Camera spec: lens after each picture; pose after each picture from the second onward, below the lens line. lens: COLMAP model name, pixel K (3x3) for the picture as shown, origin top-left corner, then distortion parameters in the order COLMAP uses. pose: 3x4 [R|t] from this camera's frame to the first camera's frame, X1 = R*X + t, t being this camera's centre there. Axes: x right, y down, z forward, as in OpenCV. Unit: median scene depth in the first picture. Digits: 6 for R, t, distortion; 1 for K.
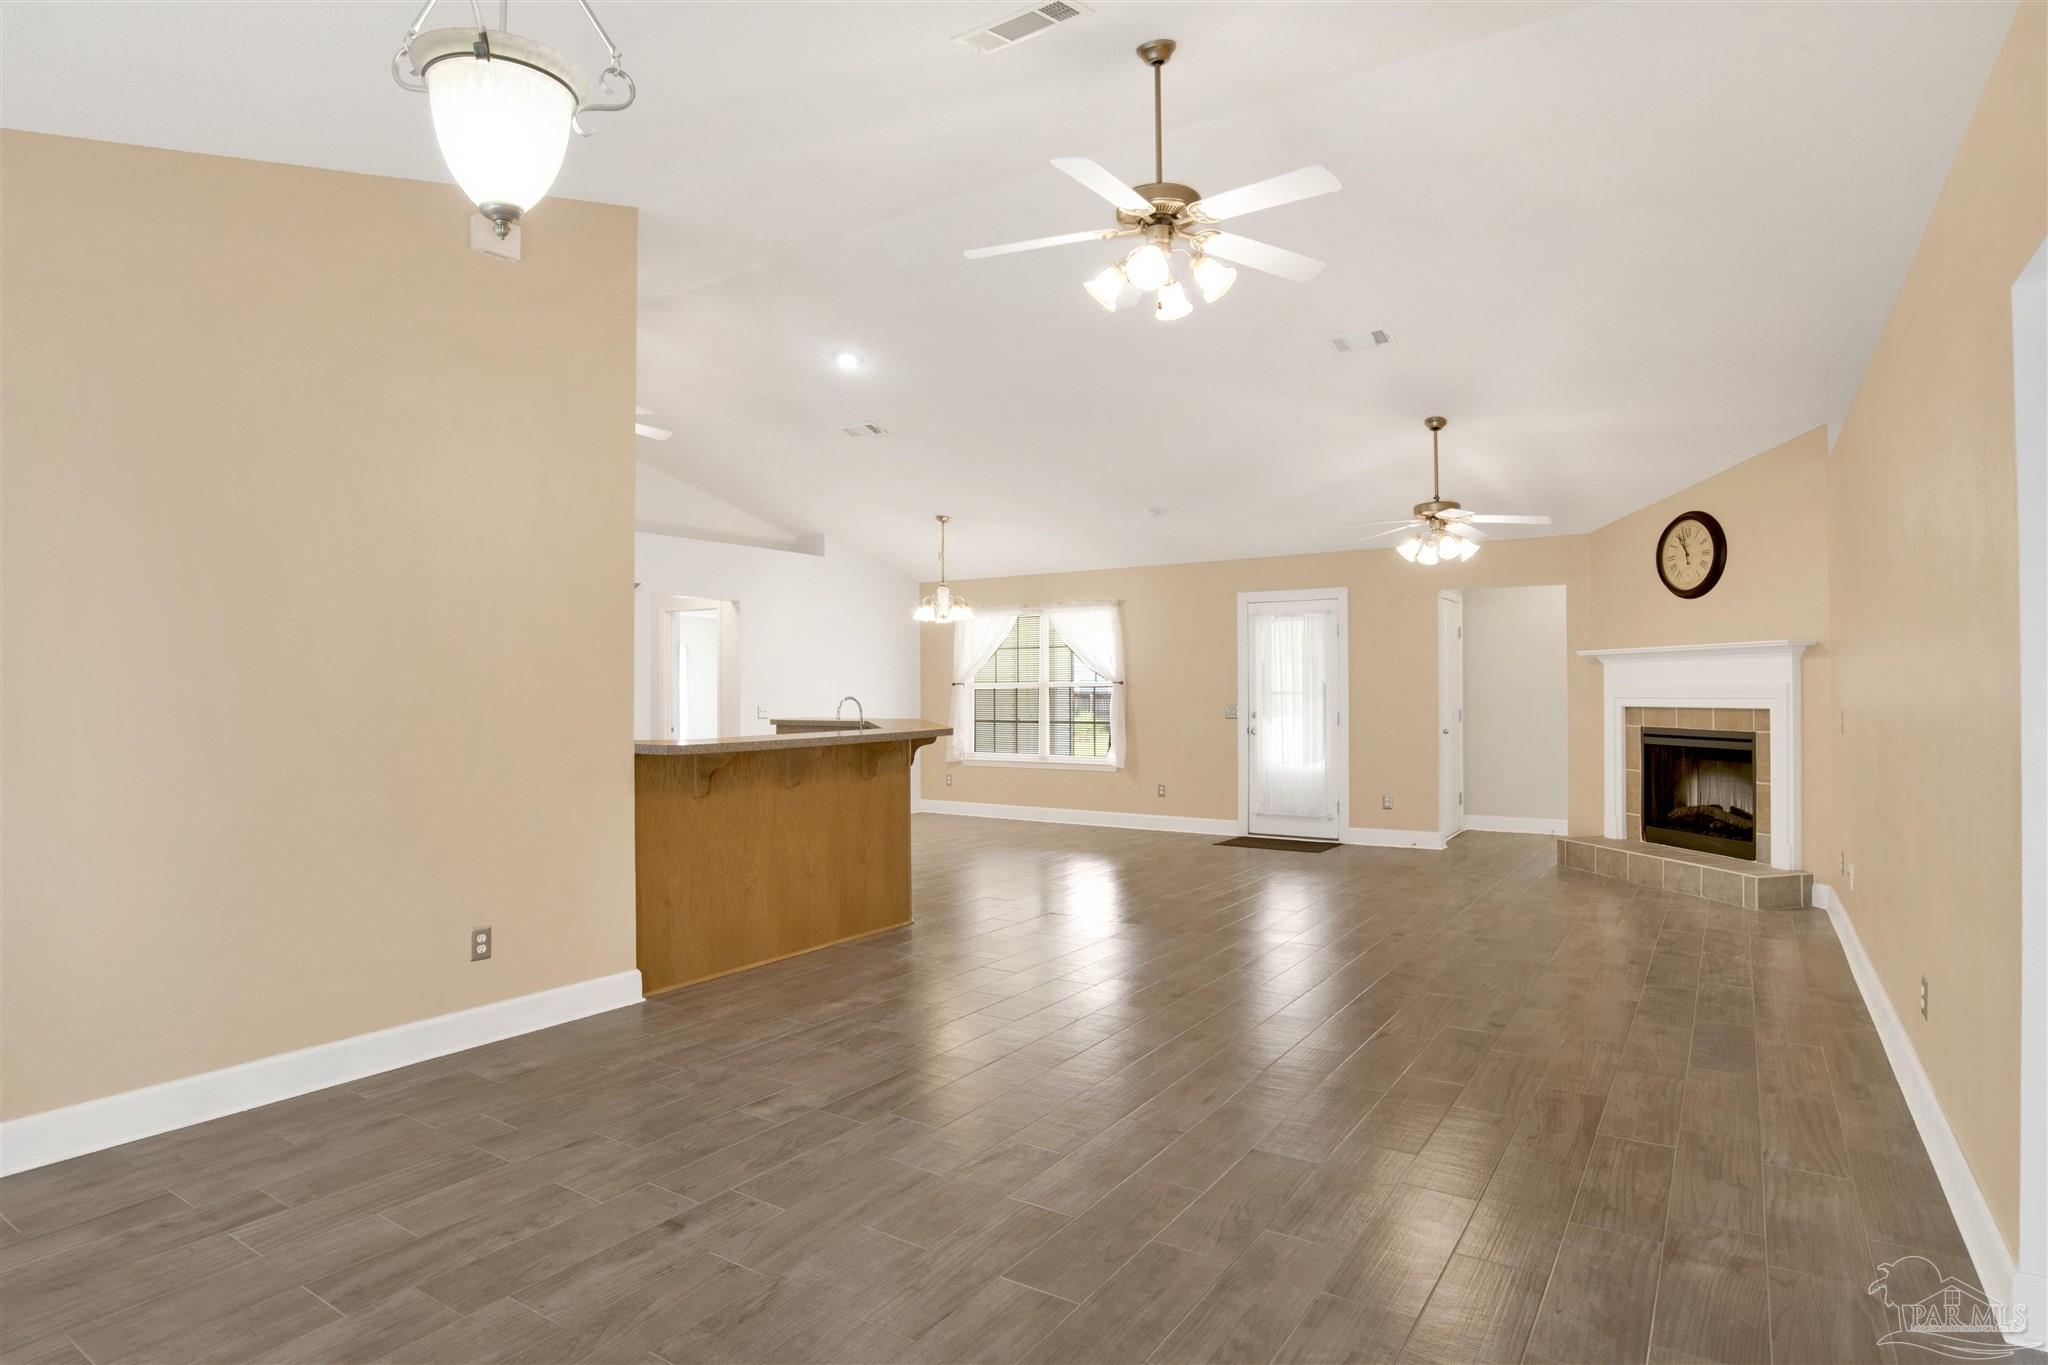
lens RADIAL K [[1087.8, 0, 1038.8], [0, 1087.8, 676.0], [0, 0, 1]] dist [-0.076506, 0.025672]
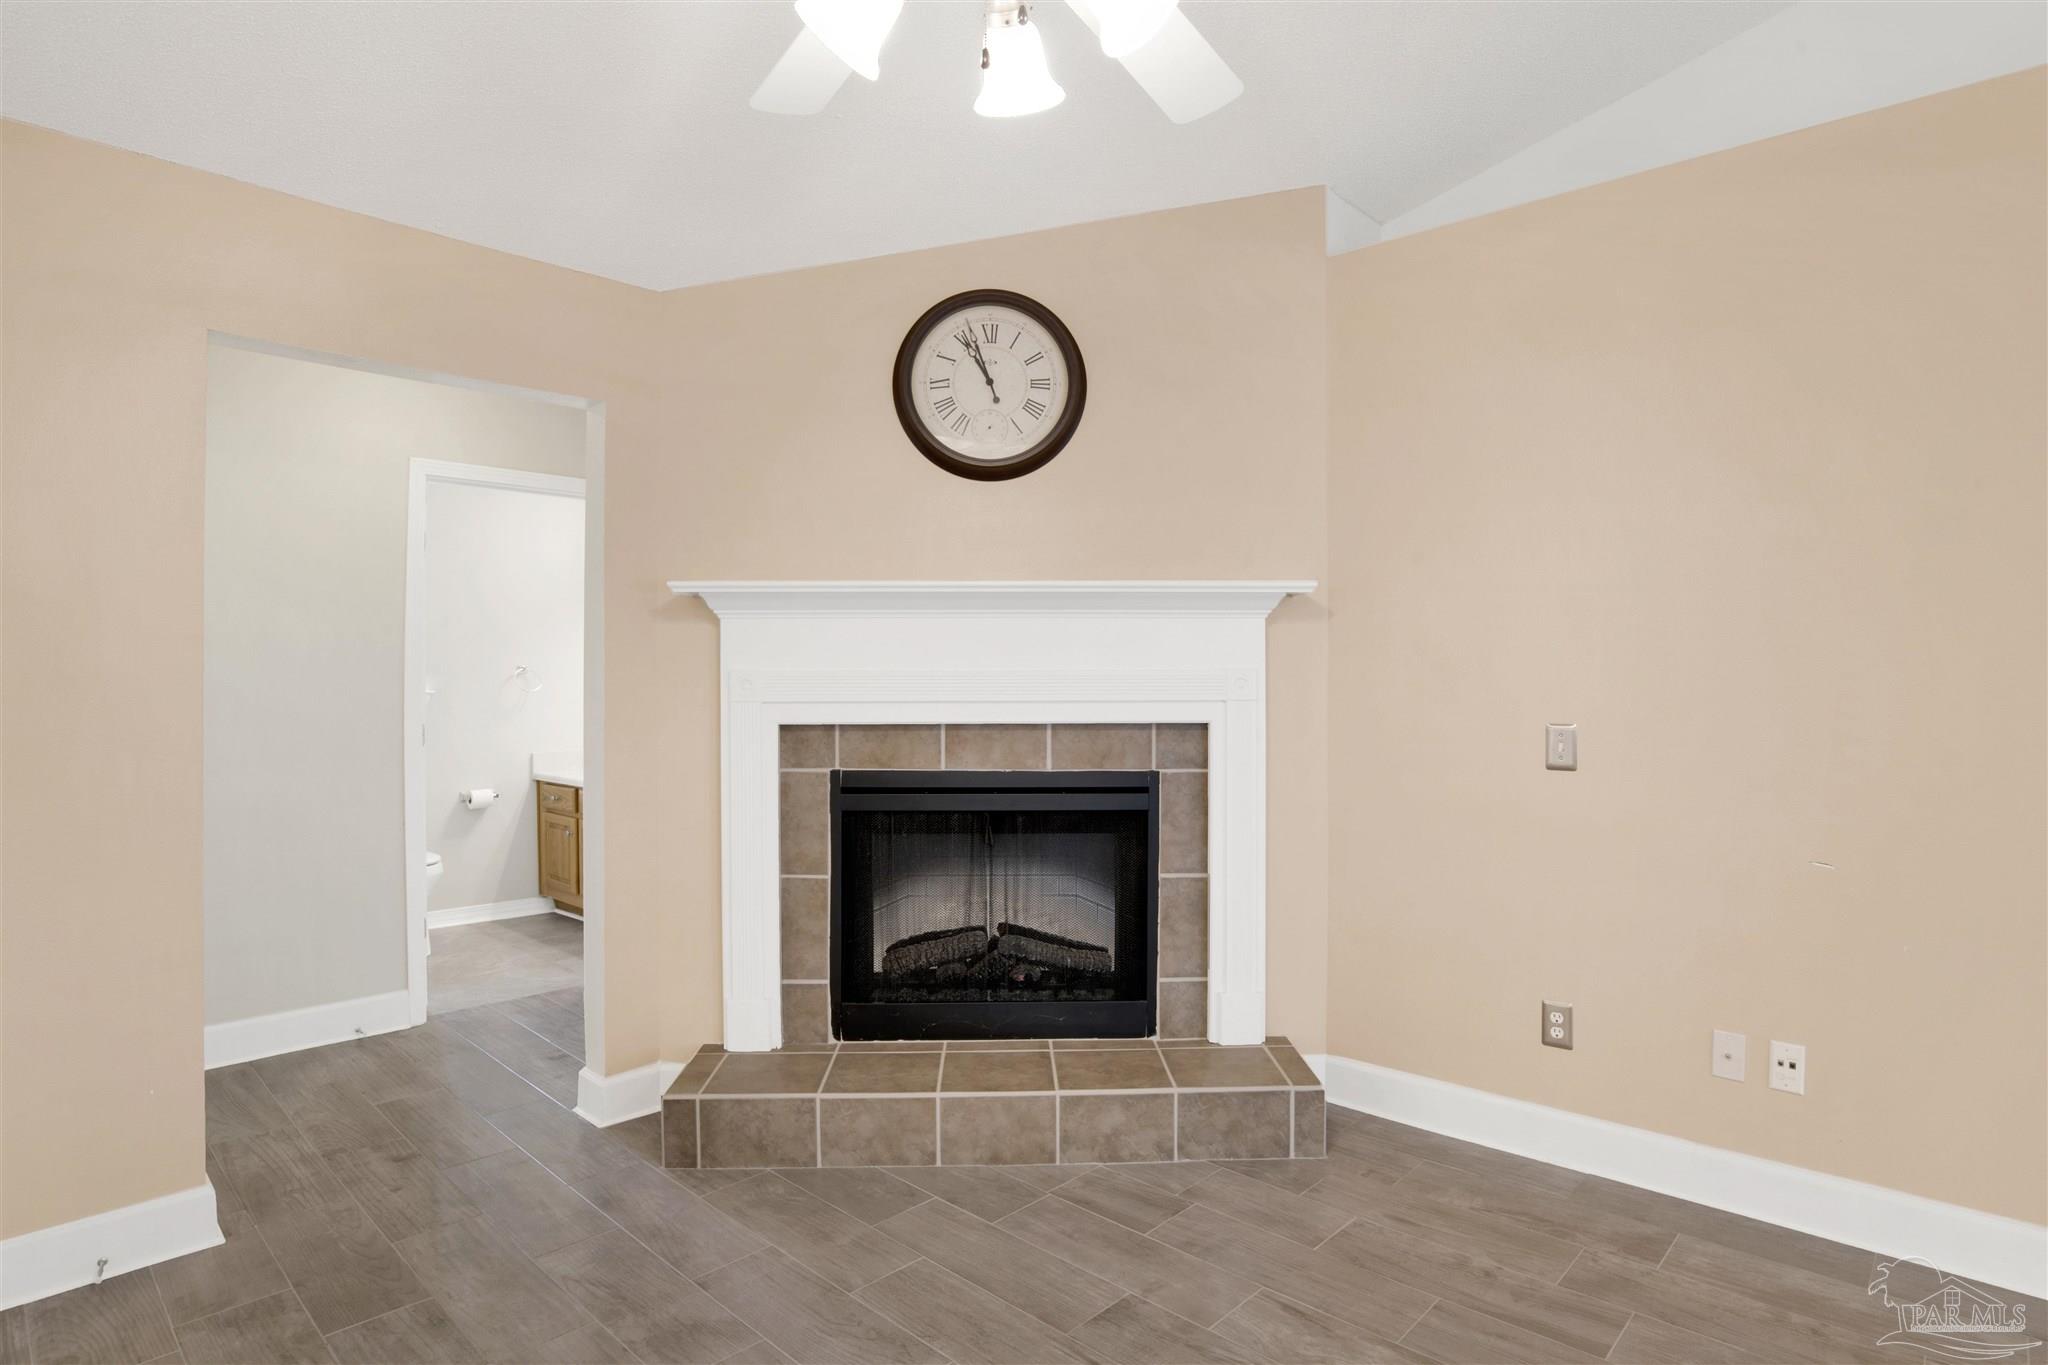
lens RADIAL K [[1087.8, 0, 1038.8], [0, 1087.8, 676.0], [0, 0, 1]] dist [-0.076506, 0.025672]
pose [[0.169553, 0.013837, 0.985424, 0.176696], [-0.014486, 0.999828, -0.011547, 0.015678], [-0.985415, -0.012318, 0.169724, 0.949937]]
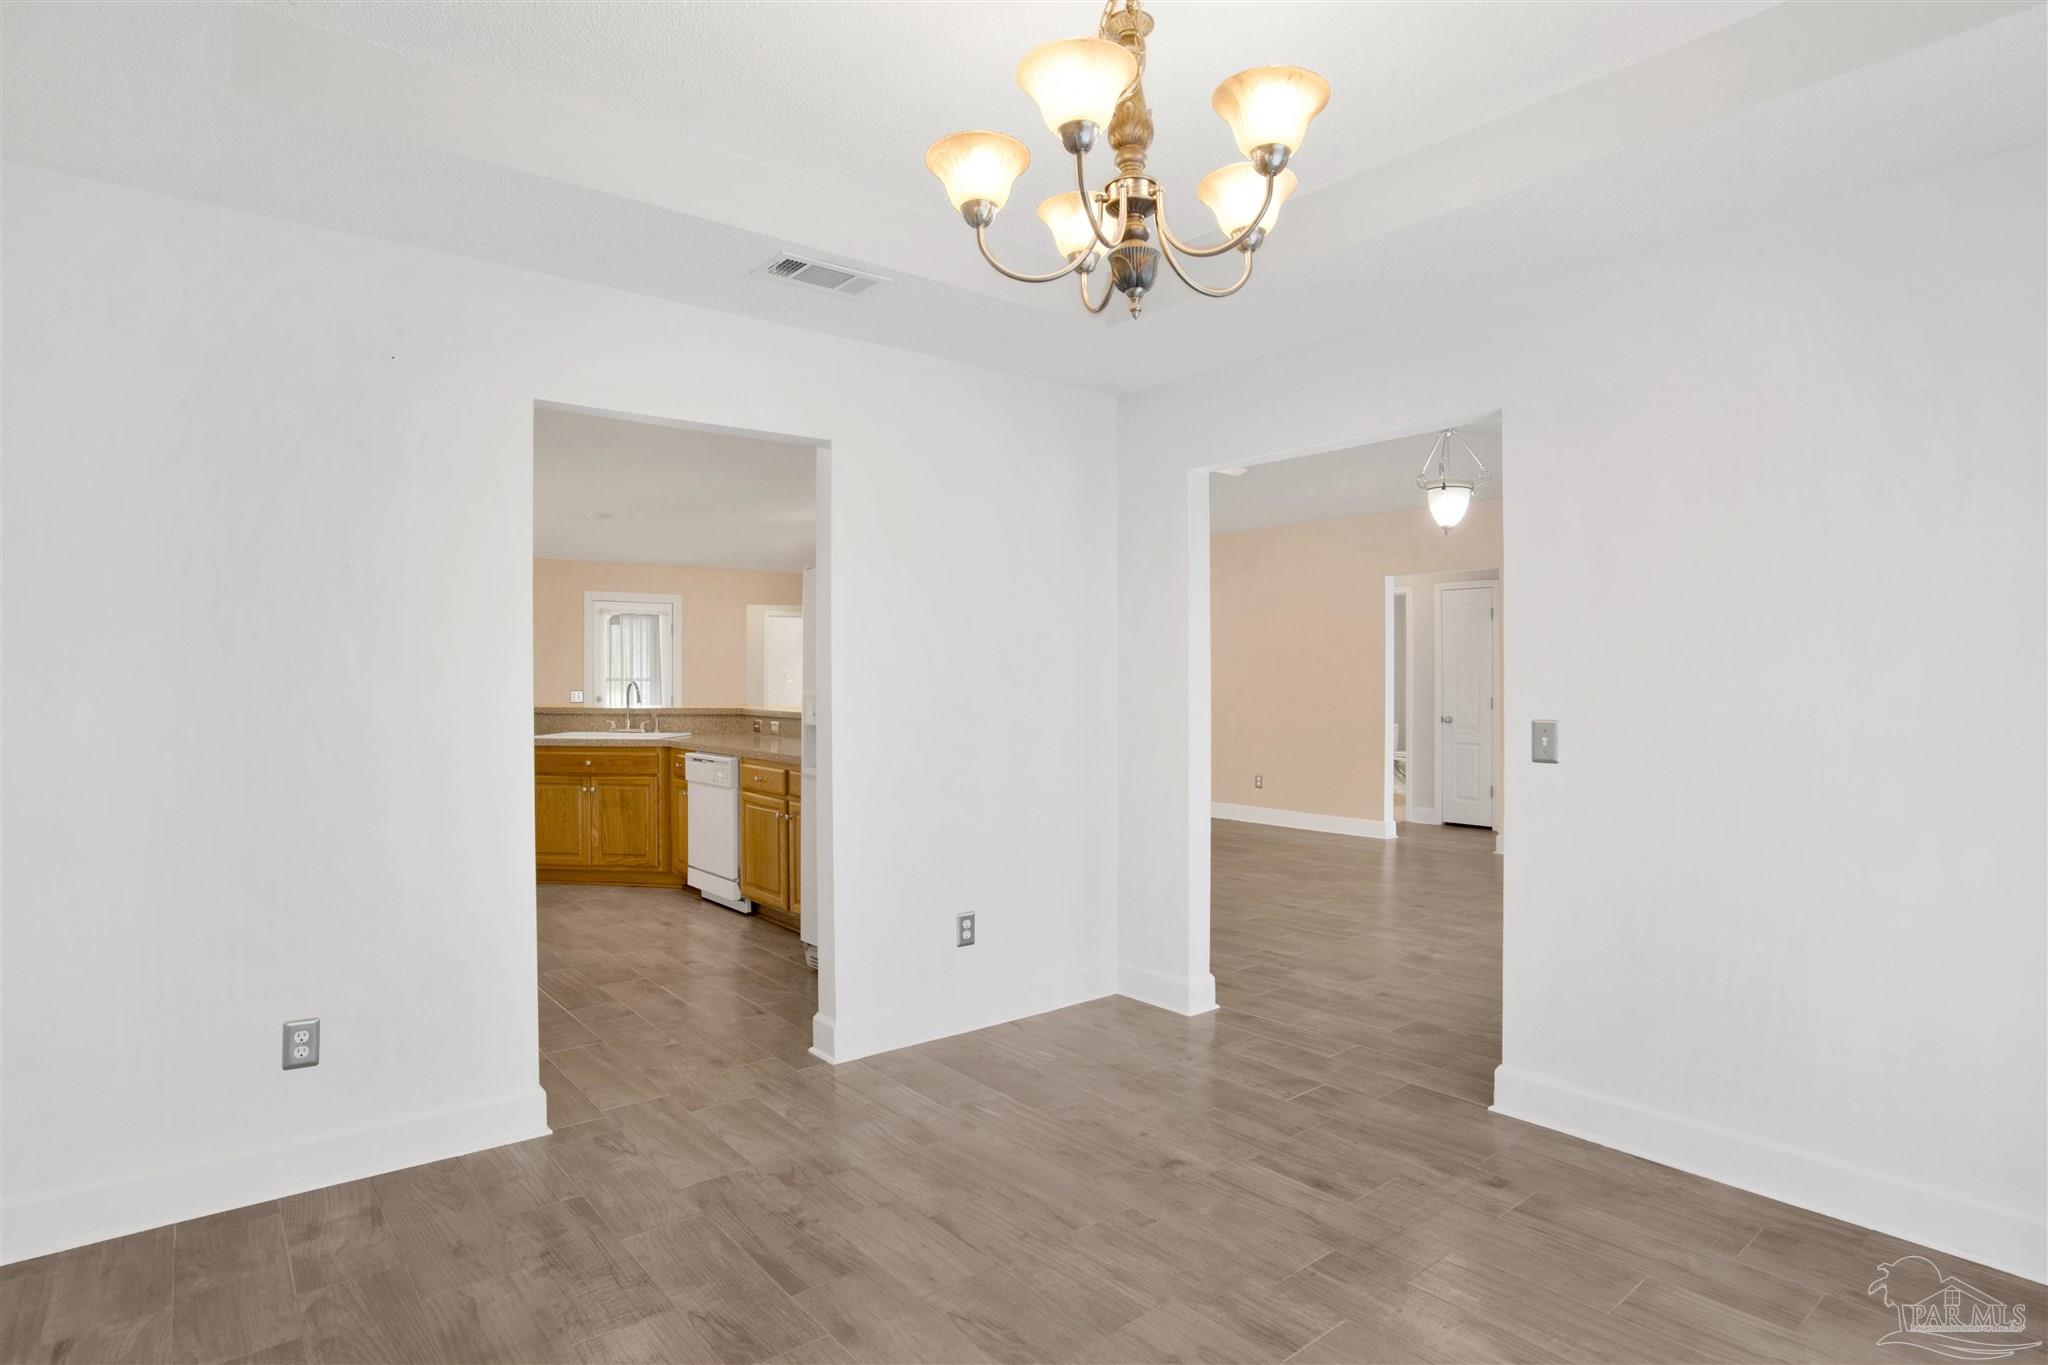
lens RADIAL K [[1087.8, 0, 1038.8], [0, 1087.8, 676.0], [0, 0, 1]] dist [-0.076506, 0.025672]
pose [[0.294383, 0.003462, 0.955681, -1.061556], [-0.012972, 0.999916, 0.000374, 0.007343], [-0.955599, -0.012507, 0.294403, 0.321501]]
